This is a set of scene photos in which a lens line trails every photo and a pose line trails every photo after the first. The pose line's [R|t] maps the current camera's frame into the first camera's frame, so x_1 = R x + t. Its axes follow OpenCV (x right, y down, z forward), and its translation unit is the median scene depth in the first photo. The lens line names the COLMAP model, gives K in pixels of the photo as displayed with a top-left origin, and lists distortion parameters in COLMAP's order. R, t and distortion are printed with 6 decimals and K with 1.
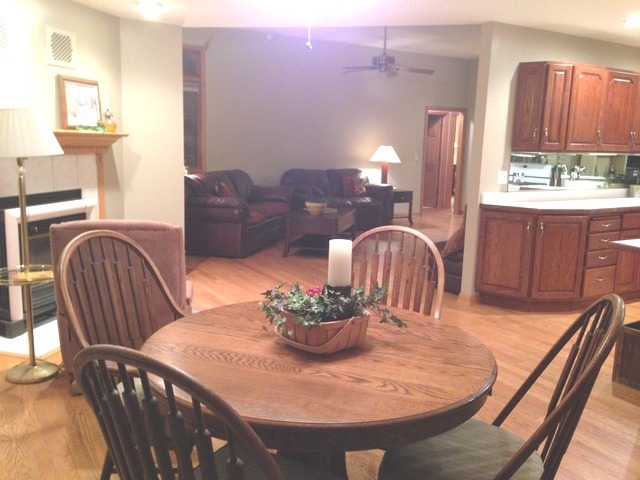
lens RADIAL K [[601.0, 0, 320.0], [0, 601.0, 240.0], [0, 0, 1]] dist [0.185859, -0.293890]
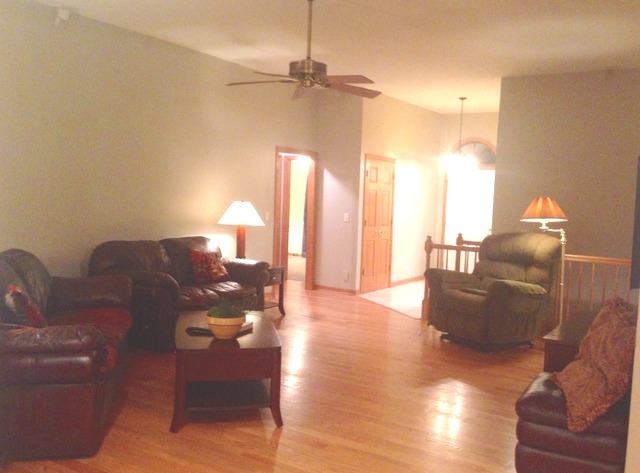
lens RADIAL K [[634.6, 0, 320.2], [0, 634.6, 258.4], [0, 0, 1]] dist [0.013061, 0.008838]
pose [[0.885718, -0.044108, 0.462123, -0.146506], [0.062812, 0.997708, -0.025161, -0.072582], [-0.459954, 0.051312, 0.886459, 0.357965]]
